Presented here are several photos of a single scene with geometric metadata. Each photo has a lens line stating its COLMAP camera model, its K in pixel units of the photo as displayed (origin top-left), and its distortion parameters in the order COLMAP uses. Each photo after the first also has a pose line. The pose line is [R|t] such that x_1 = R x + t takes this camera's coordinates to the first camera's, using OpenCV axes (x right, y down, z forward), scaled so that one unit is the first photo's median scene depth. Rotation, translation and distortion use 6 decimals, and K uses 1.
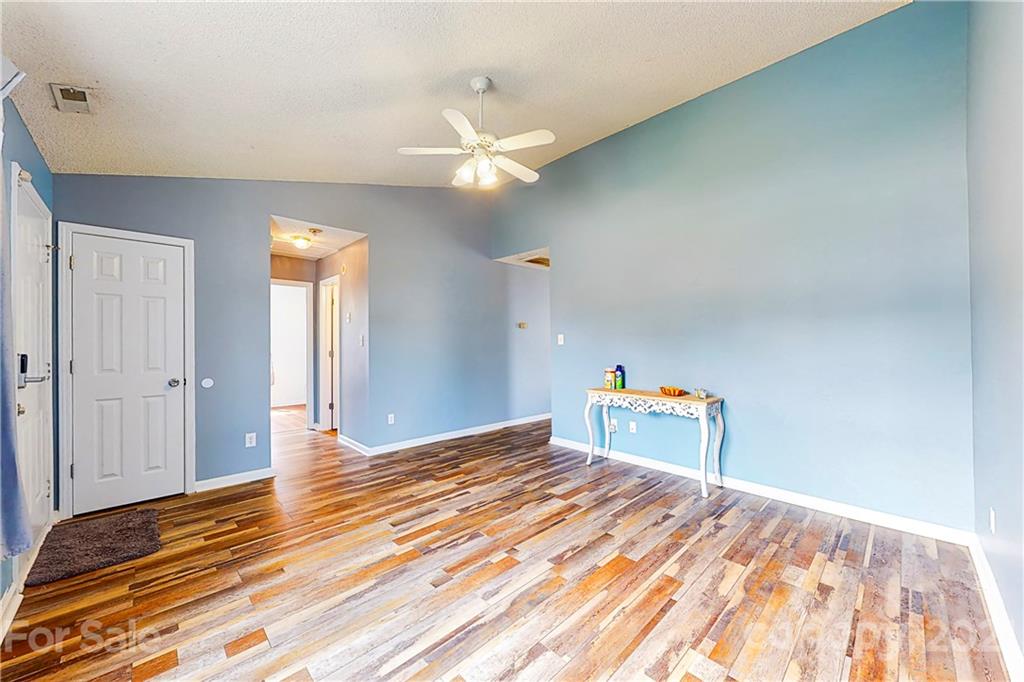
lens RADIAL K [[382.9, 0, 510.4], [0, 382.9, 341.5], [0, 0, 1]] dist [-0.000100, -0.000072]
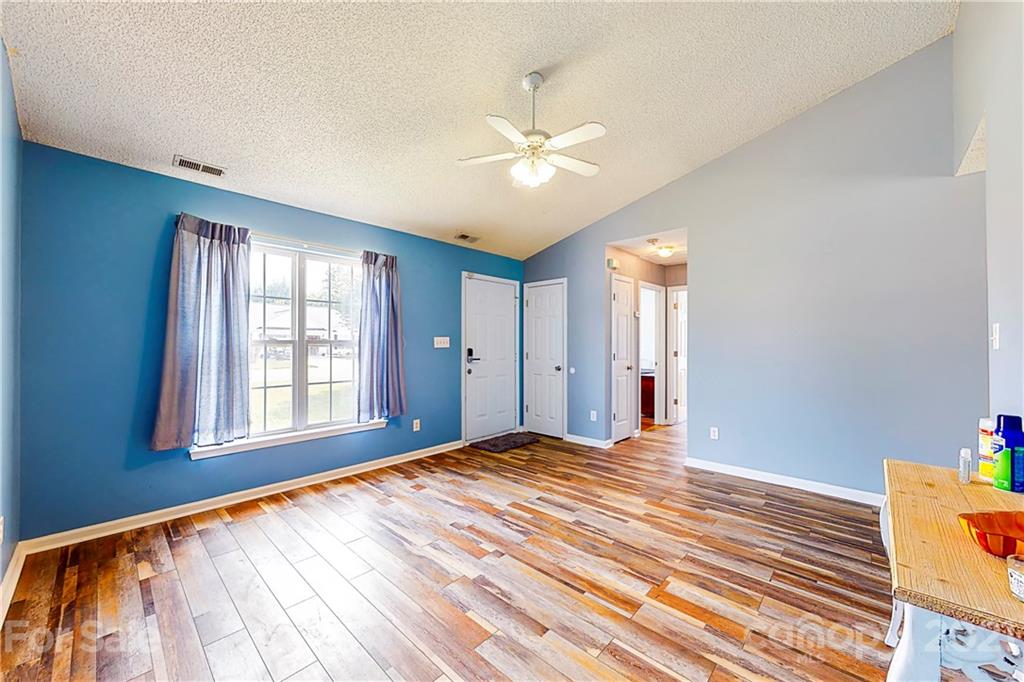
lens RADIAL K [[382.9, 0, 514.5], [0, 382.9, 345.2], [0, 0, 1]] dist [-0.000100, -0.000072]
pose [[0.054546, 0.004082, -0.998503, 0.815589], [0.003103, 0.999986, 0.004257, 0.001005], [0.998506, -0.003331, 0.054533, 0.808509]]
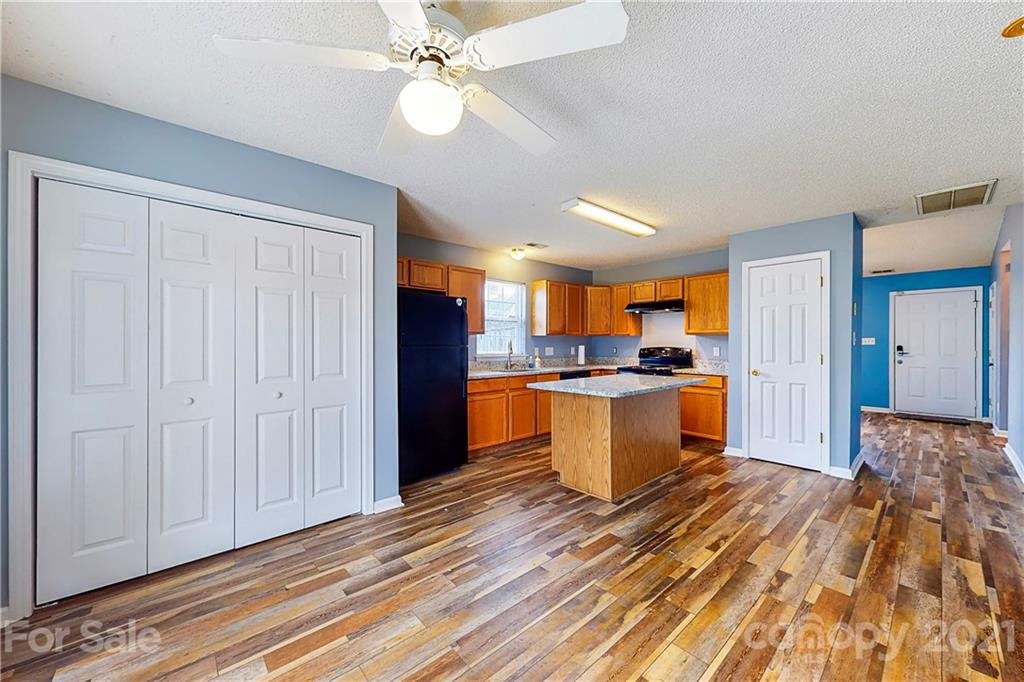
lens RADIAL K [[382.9, 0, 511.1], [0, 382.9, 341.9], [0, 0, 1]] dist [-0.000100, -0.000072]
pose [[-0.999585, 0.006574, 0.028040, 1.486835], [0.006374, 0.999954, -0.007224, 0.001856], [-0.028087, -0.007042, -0.999581, 3.233363]]
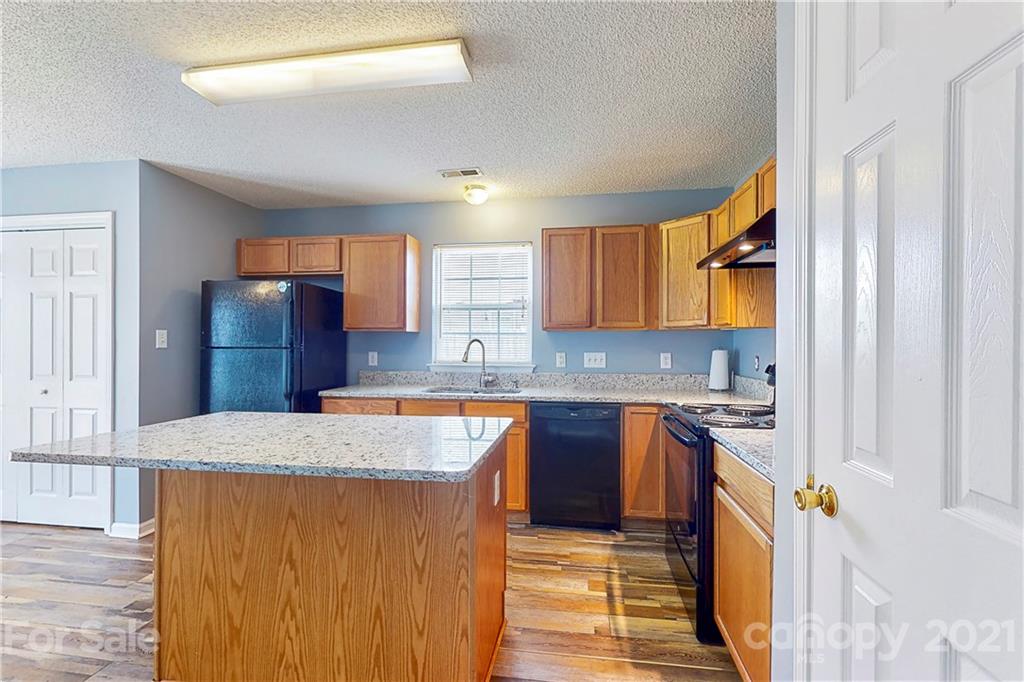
lens RADIAL K [[444.6, 0, 512.0], [0, 444.6, 343.6], [0, 0, 1]] dist [0.000589, 0.000039]
pose [[-0.614600, 0.004431, 0.788827, 0.459602], [-0.001602, 0.999975, -0.006865, 0.000913], [-0.788838, -0.005482, -0.614577, 2.113111]]
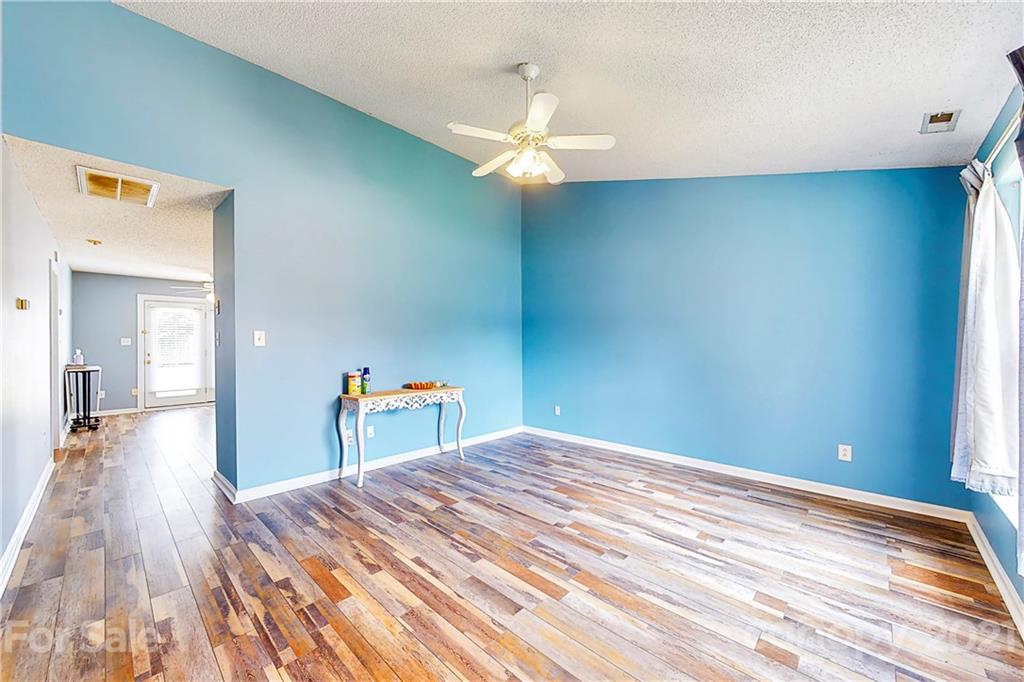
lens RADIAL K [[382.9, 0, 514.1], [0, 382.9, 341.6], [0, 0, 1]] dist [-0.000100, -0.000072]
pose [[-0.050412, 0.006225, 0.998709, -0.927525], [-0.000455, 0.999980, -0.006256, 0.005328], [-0.998728, -0.000770, -0.050408, 0.976024]]
